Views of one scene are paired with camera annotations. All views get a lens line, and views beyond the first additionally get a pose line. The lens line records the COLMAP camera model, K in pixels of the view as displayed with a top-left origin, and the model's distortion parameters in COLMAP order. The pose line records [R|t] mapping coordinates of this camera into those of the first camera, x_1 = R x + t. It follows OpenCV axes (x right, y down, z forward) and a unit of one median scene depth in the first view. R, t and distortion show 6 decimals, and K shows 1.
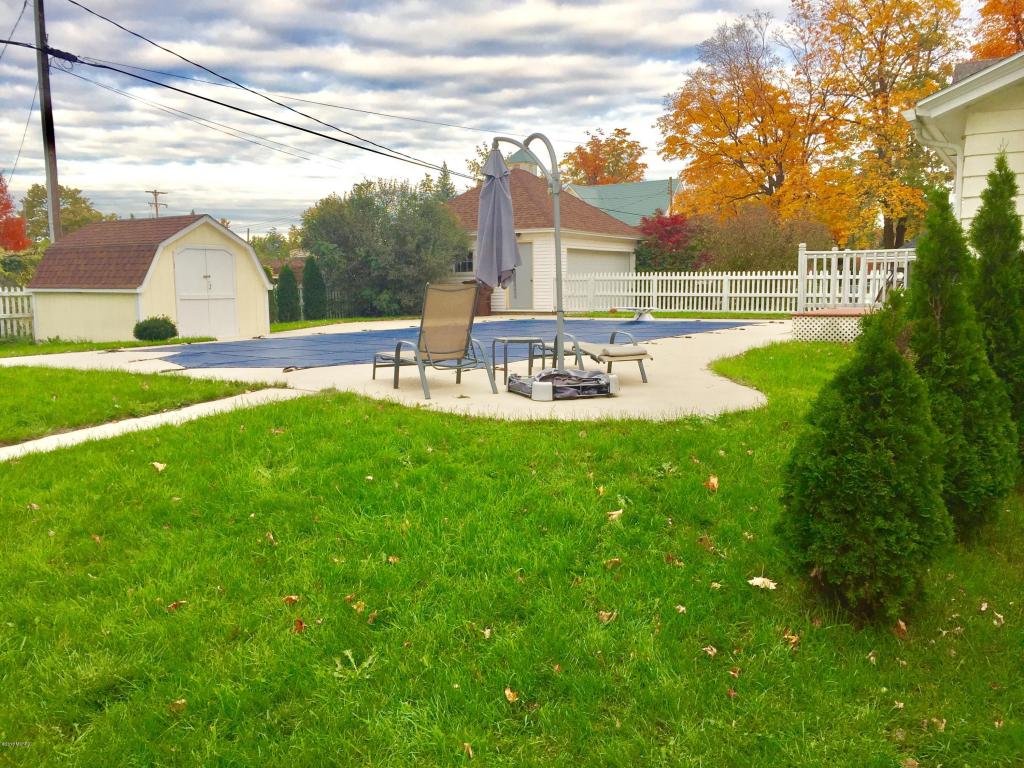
lens RADIAL K [[869.0, 0, 512.0], [0, 869.0, 384.0], [0, 0, 1]] dist [0.085983, -0.116223]
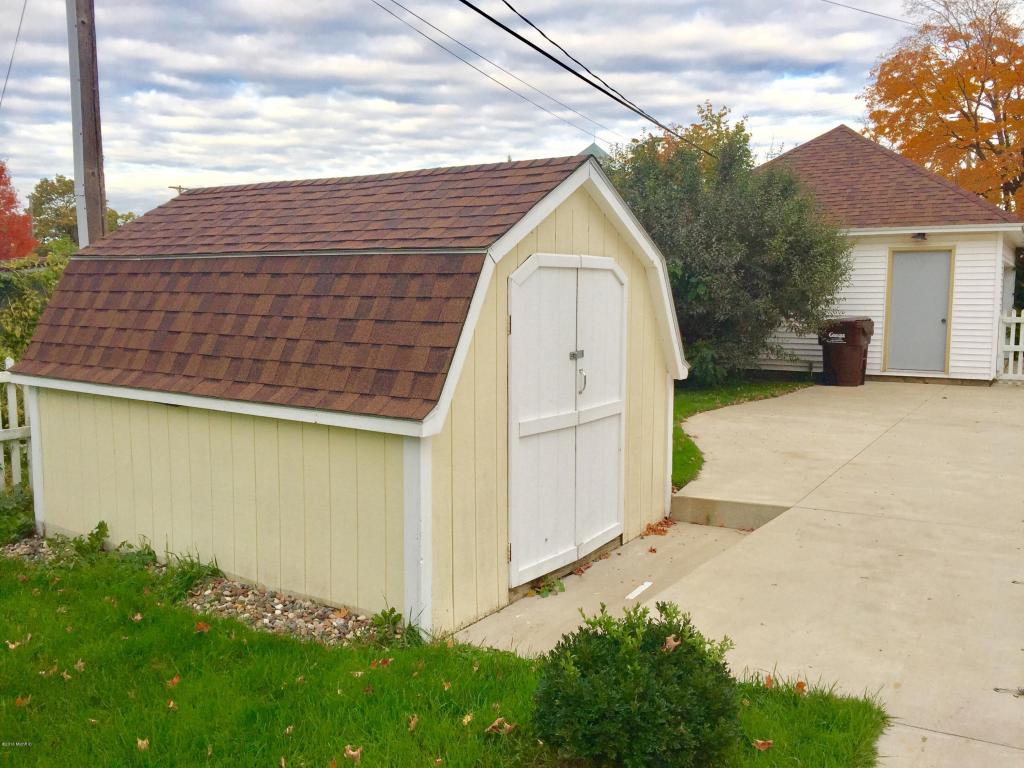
lens RADIAL K [[869.0, 0, 512.0], [0, 869.0, 384.0], [0, 0, 1]] dist [0.085983, -0.116223]
pose [[0.999910, 0.012556, -0.004670, -0.369725], [-0.012590, 0.999893, -0.007407, -0.109439], [0.004576, 0.007465, 0.999962, 0.686708]]
